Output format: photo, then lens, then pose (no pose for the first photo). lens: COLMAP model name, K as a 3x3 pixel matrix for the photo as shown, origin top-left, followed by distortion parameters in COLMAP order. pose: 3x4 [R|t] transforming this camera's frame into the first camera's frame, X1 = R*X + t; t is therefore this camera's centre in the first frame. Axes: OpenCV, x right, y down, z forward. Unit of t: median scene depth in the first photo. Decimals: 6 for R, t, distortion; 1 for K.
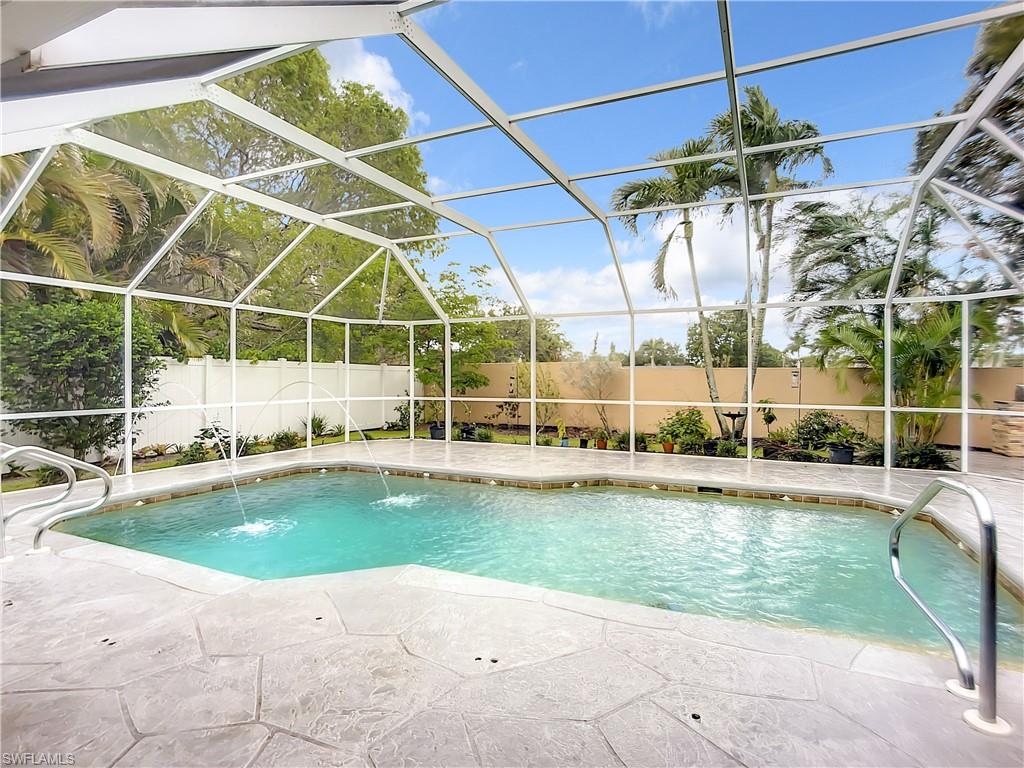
lens RADIAL K [[534.8, 0, 515.3], [0, 534.8, 379.7], [0, 0, 1]] dist [-0.008989, 0.001845]
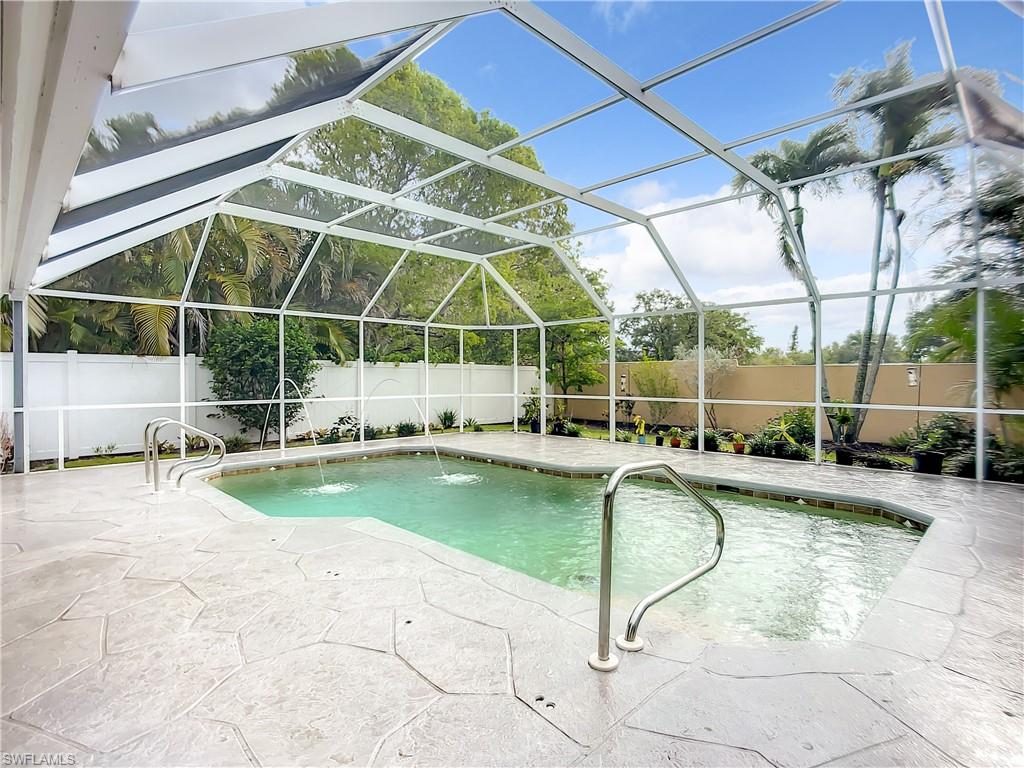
lens RADIAL K [[534.8, 0, 515.3], [0, 534.8, 379.7], [0, 0, 1]] dist [-0.008989, 0.001845]
pose [[0.933127, -0.001808, -0.359542, 0.243184], [0.001621, 0.999998, -0.000823, 0.004428], [0.359543, 0.000185, 0.933129, -0.037518]]
